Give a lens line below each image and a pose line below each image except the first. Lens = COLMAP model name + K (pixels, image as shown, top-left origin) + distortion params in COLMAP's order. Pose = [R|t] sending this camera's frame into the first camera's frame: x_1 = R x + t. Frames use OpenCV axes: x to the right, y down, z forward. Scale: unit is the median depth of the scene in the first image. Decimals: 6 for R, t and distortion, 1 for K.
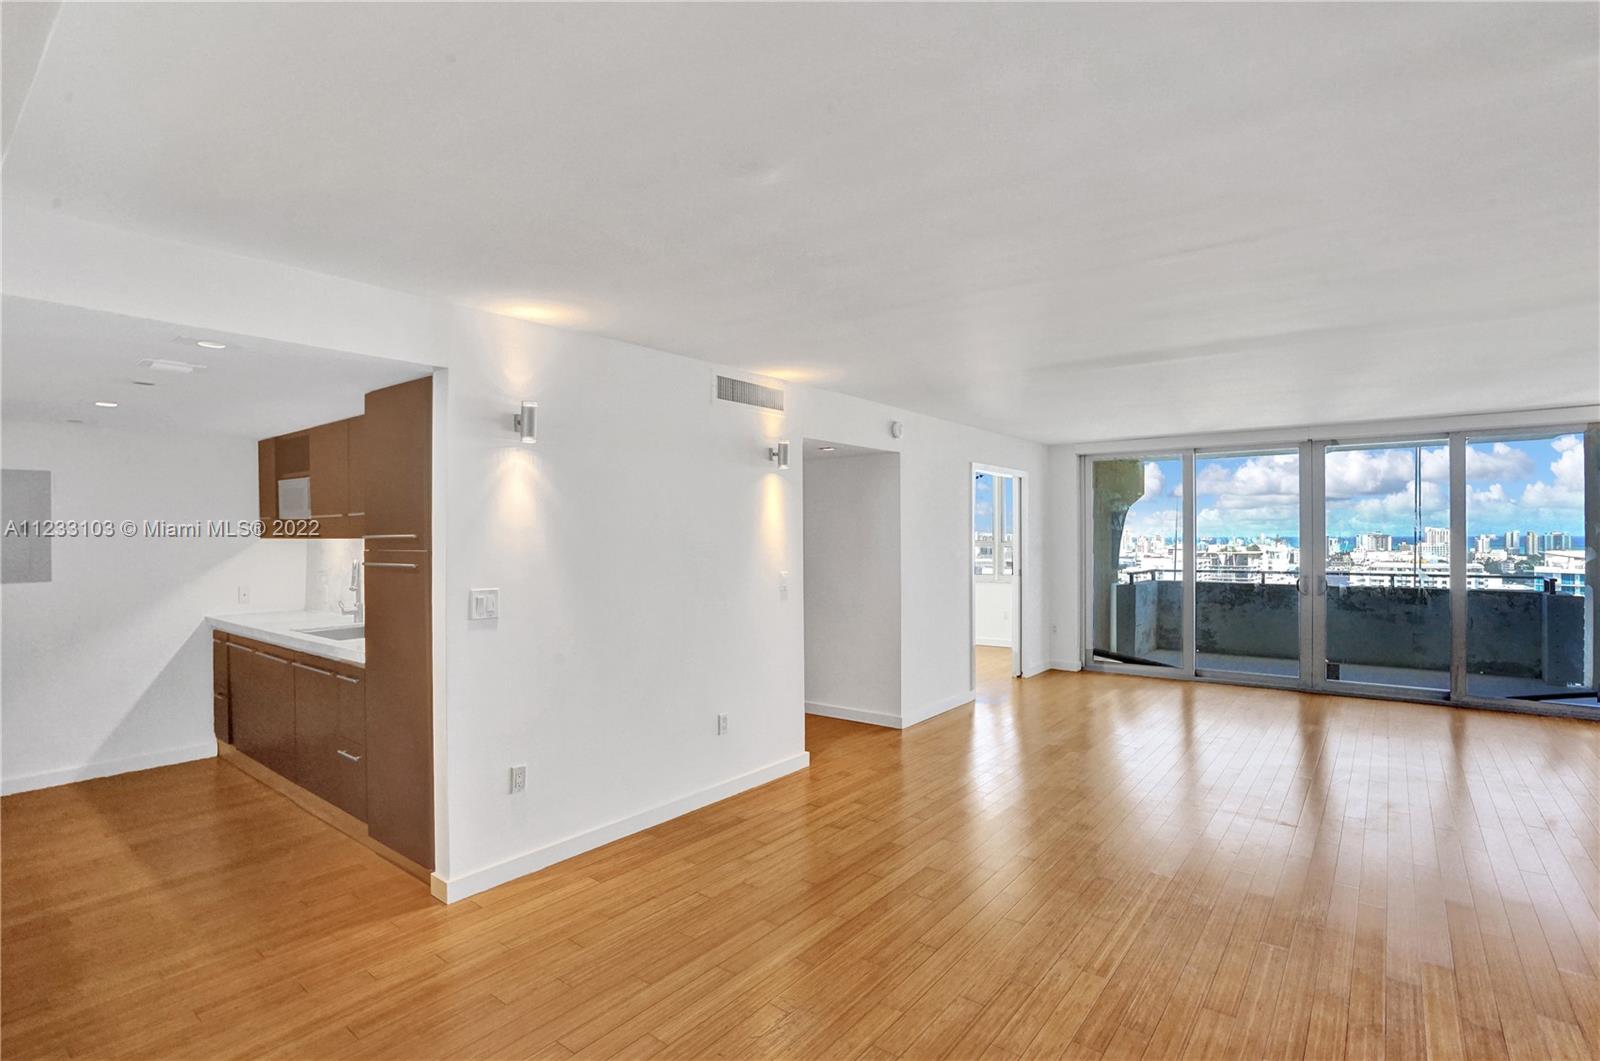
lens RADIAL K [[768.6, 0, 811.7], [0, 768.6, 540.0], [0, 0, 1]] dist [-0.026901, 0.001021]
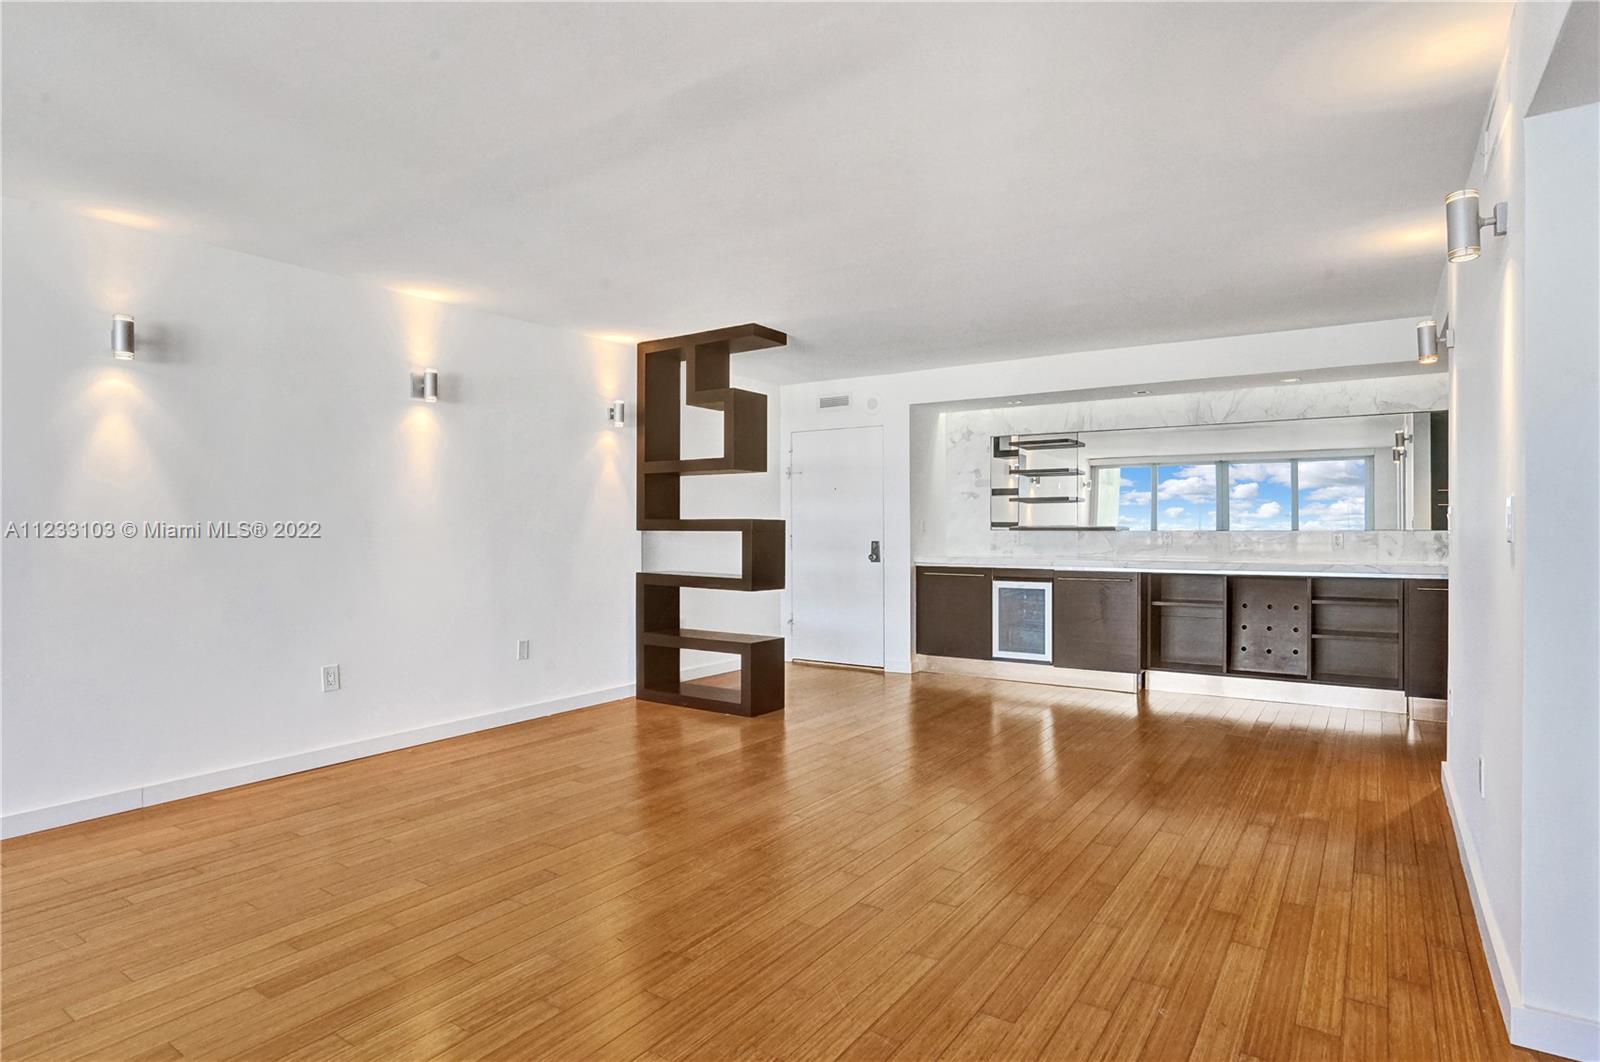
lens RADIAL K [[871.0, 0, 844.9], [0, 871.0, 527.0], [0, 0, 1]] dist [-0.004998, -0.000771]
pose [[-0.993670, 0.005006, -0.112223, 0.385781], [0.004510, 0.999979, 0.004677, 0.059196], [0.112244, 0.004141, -0.993672, 1.521708]]
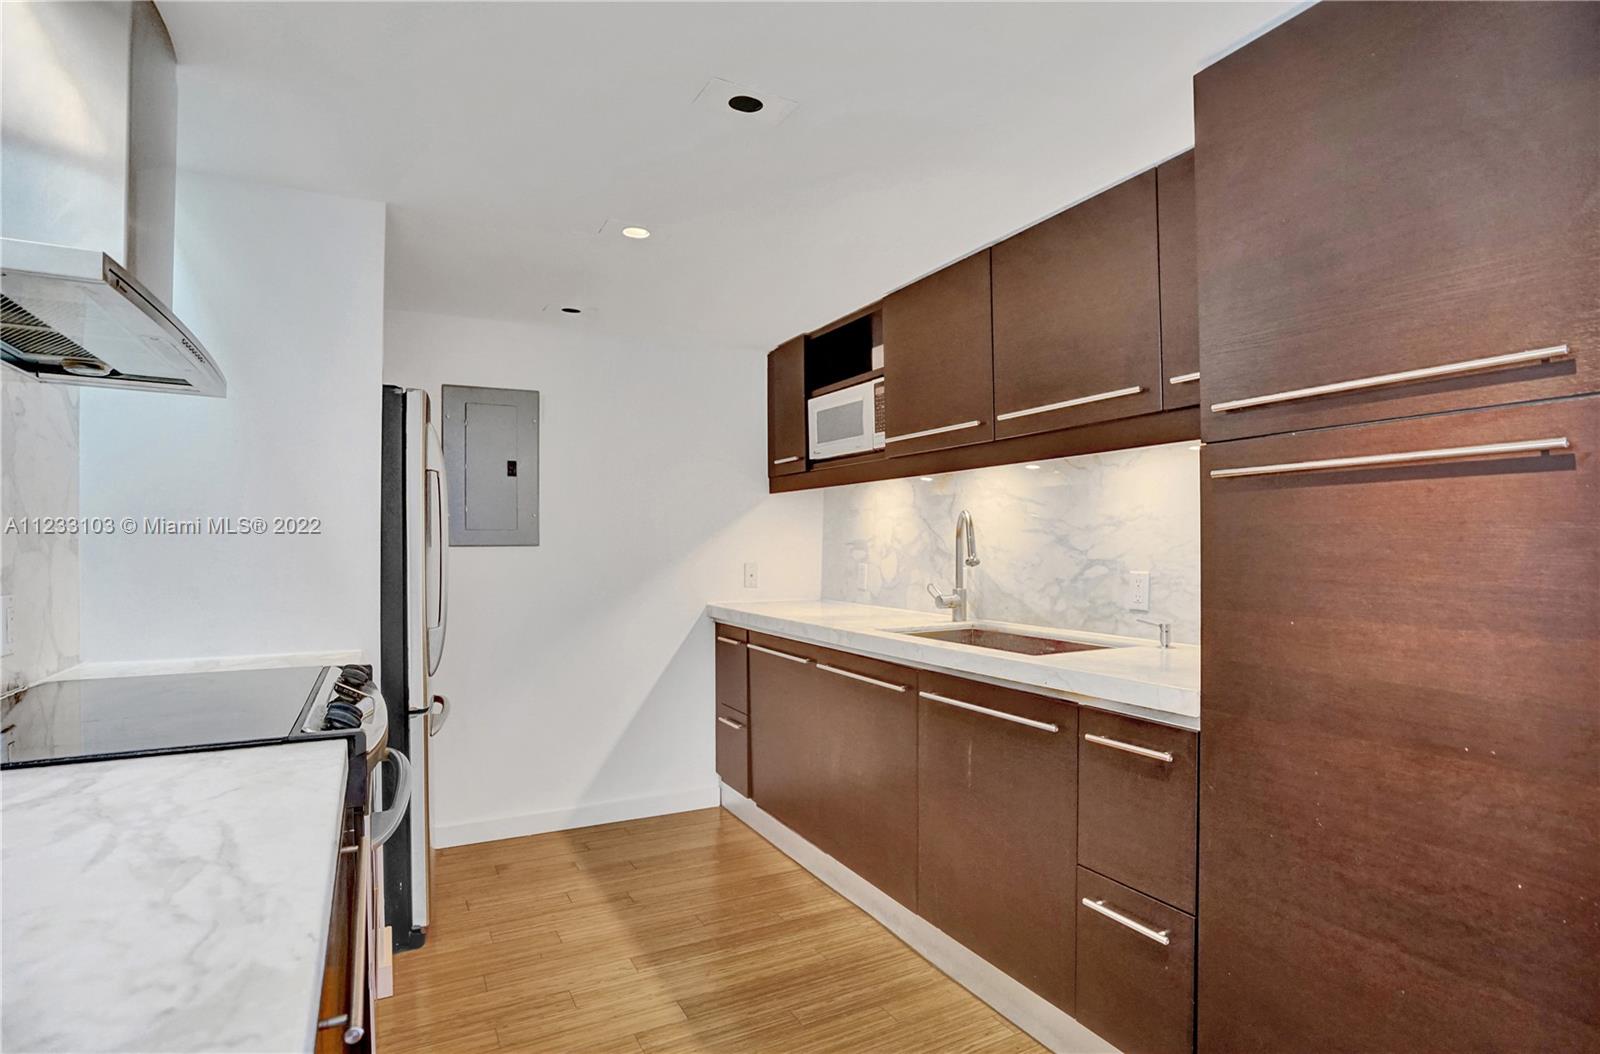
lens RADIAL K [[808.2, 0, 791.6], [0, 808.2, 546.0], [0, 0, 1]] dist [-0.055056, 0.025116]
pose [[0.911254, 0.004874, -0.411817, -0.482816], [-0.005349, 0.999986, -0.000001, 0.053579], [0.411811, 0.002204, 0.911267, 0.400955]]
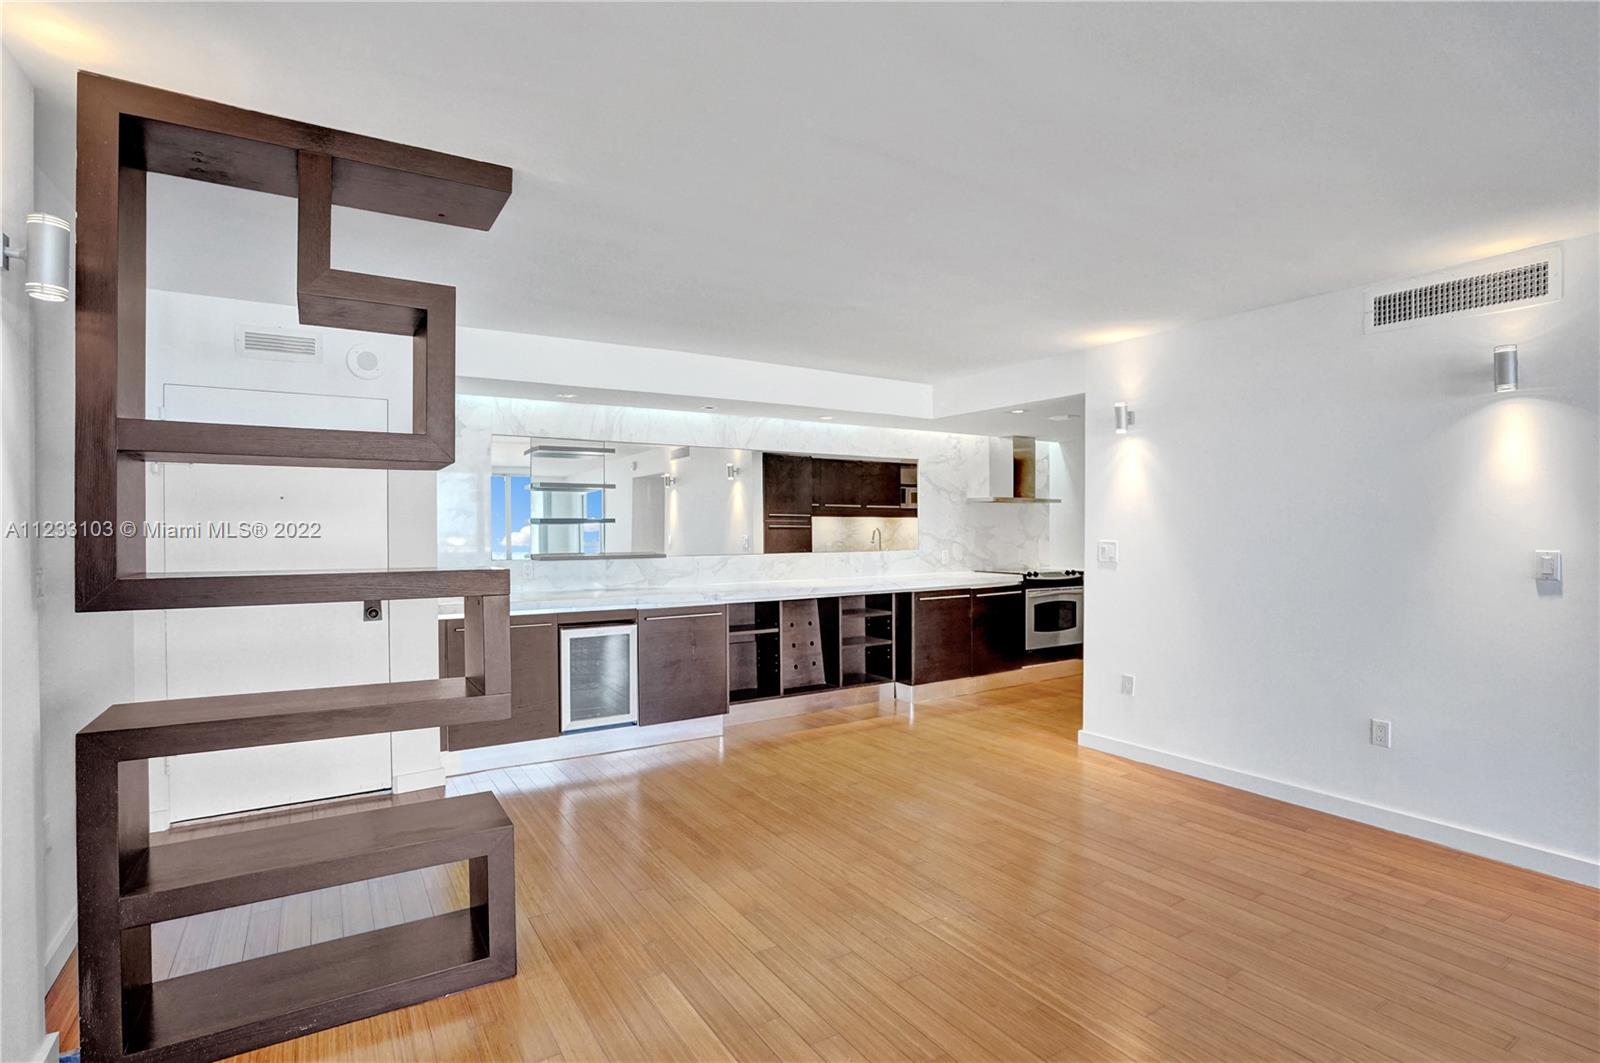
lens RADIAL K [[768.6, 0, 811.7], [0, 768.6, 541.0], [0, 0, 1]] dist [-0.026901, 0.001021]
pose [[-0.323475, 0.020760, -0.946009, 0.792660], [-0.001158, 0.999750, 0.022335, 0.022725], [0.946236, 0.008321, -0.323370, 0.677607]]
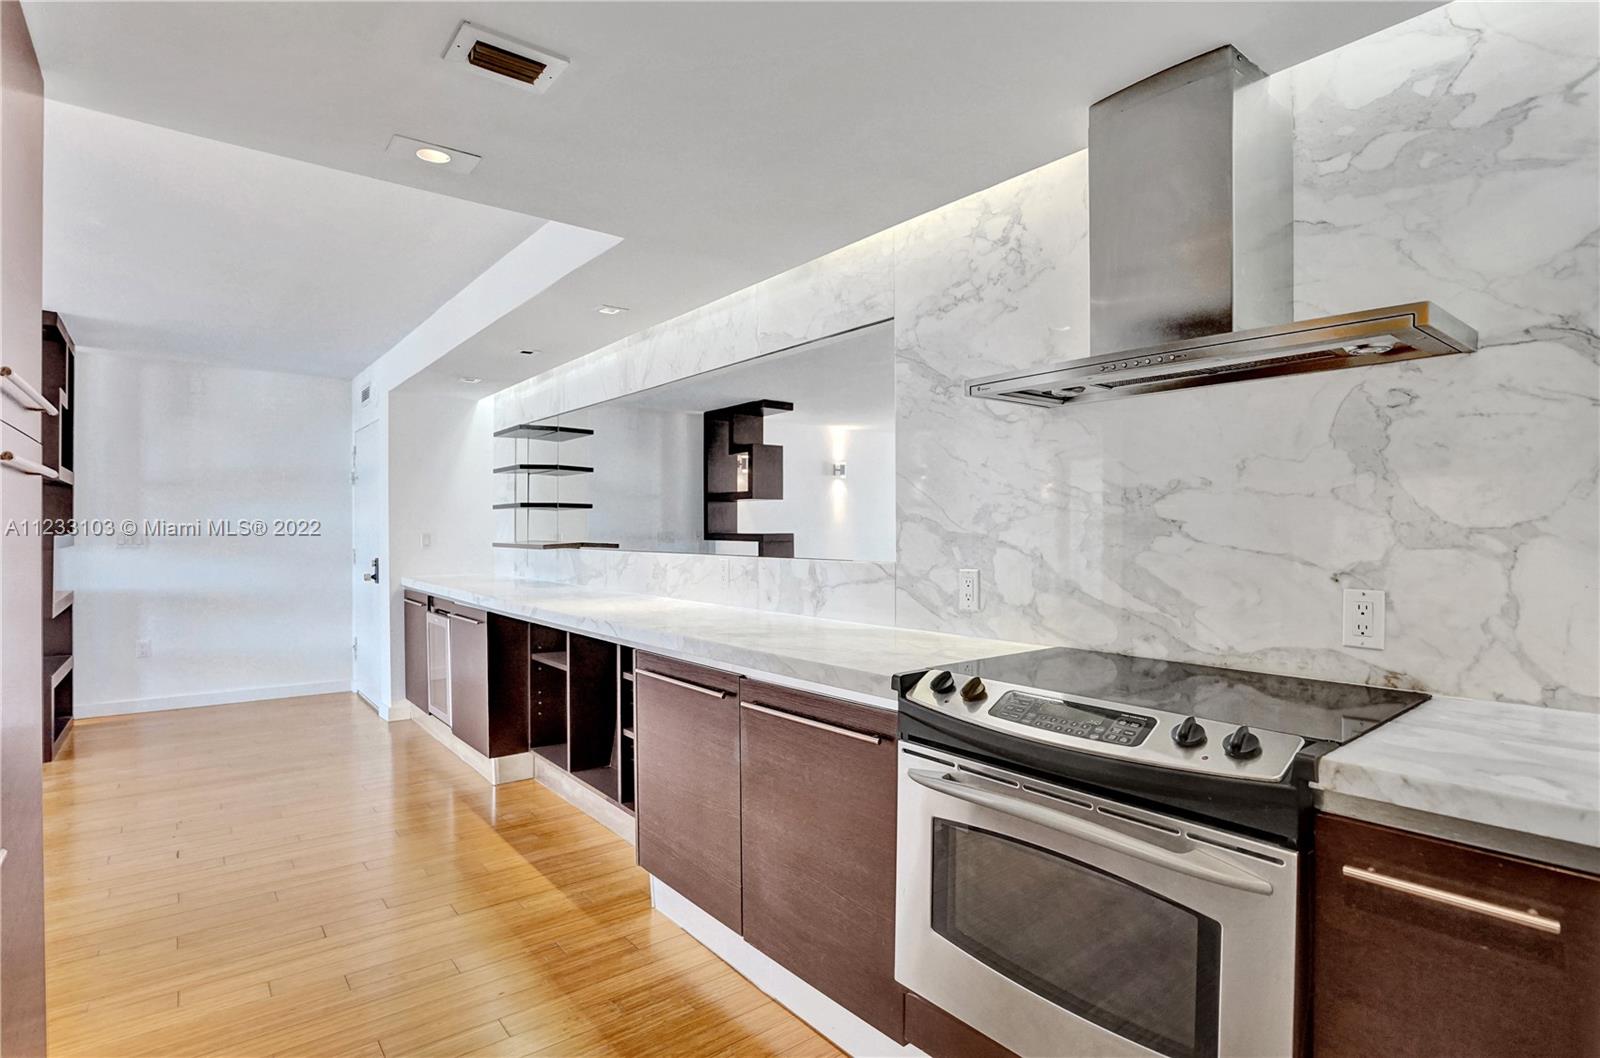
lens RADIAL K [[780.3, 0, 776.3], [0, 780.3, 528.8], [0, 0, 1]] dist [-0.050343, 0.019894]
pose [[-0.973379, 0.003777, 0.229172, -0.754606], [0.004511, 0.999986, 0.002676, 0.047366], [-0.229159, 0.003639, -0.973382, 0.961611]]
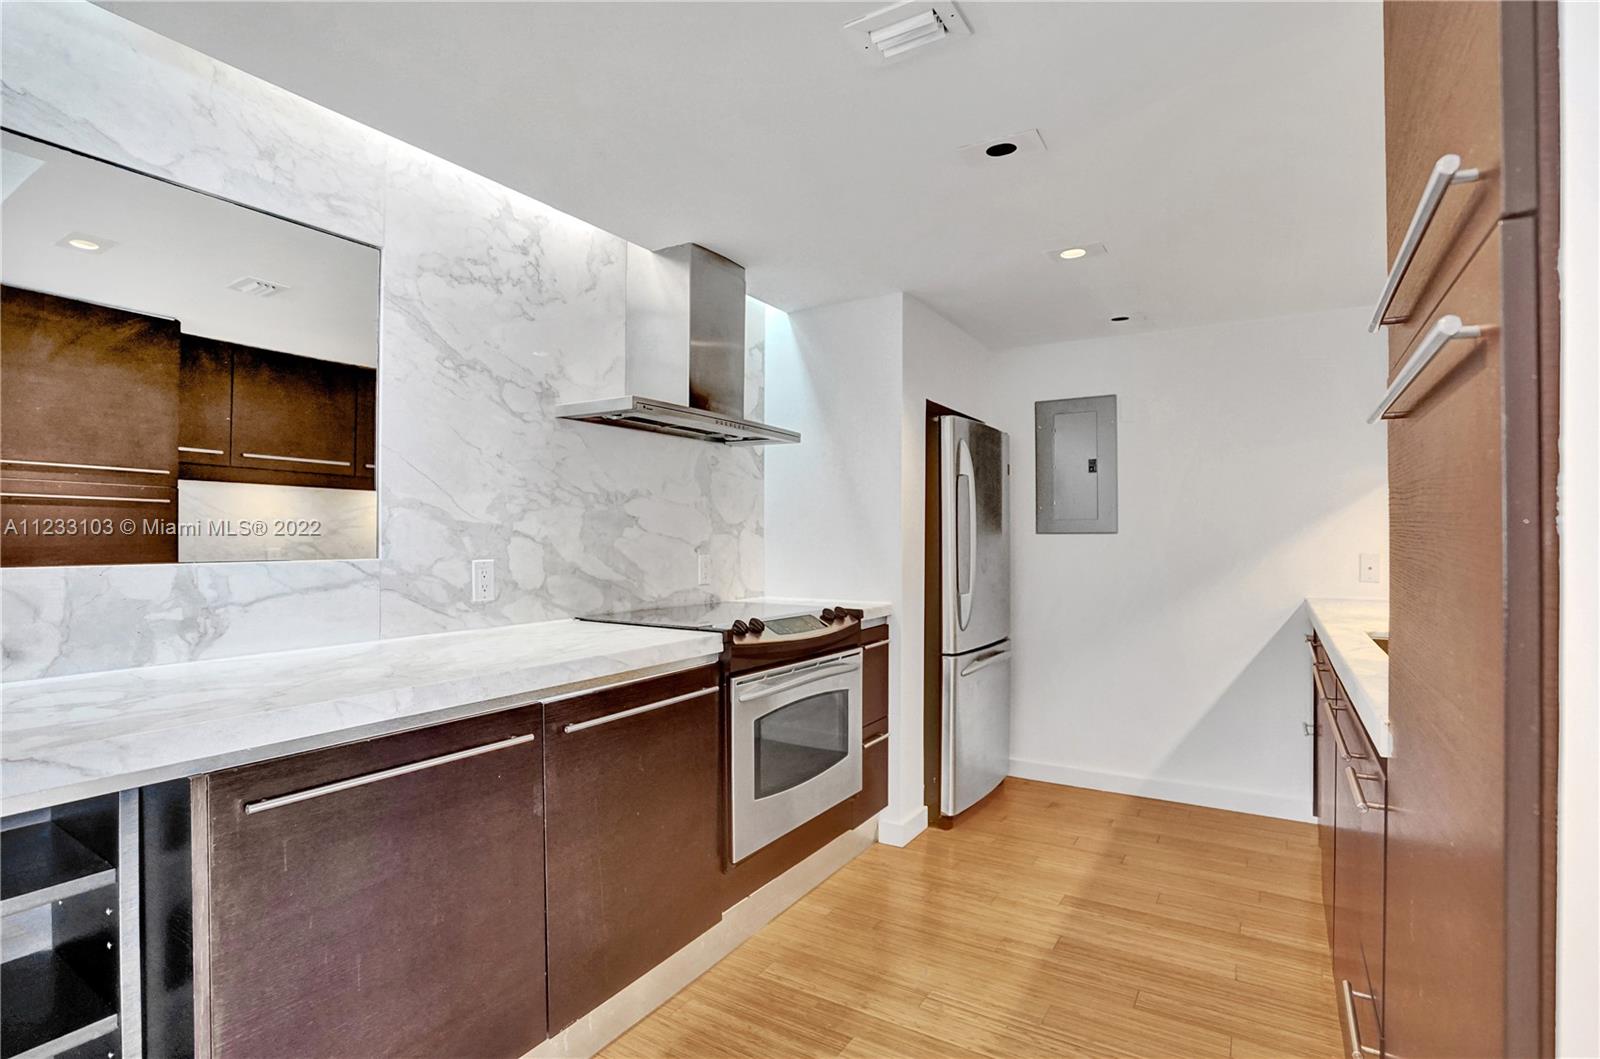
lens RADIAL K [[770.8, 0, 806.6], [0, 770.8, 533.2], [0, 0, 1]] dist [-0.058788, 0.037523]
pose [[0.110872, -0.003624, -0.993828, -0.247880], [-0.005547, 0.999976, -0.004265, 0.059829], [0.993819, 0.005985, 0.110849, 0.584589]]
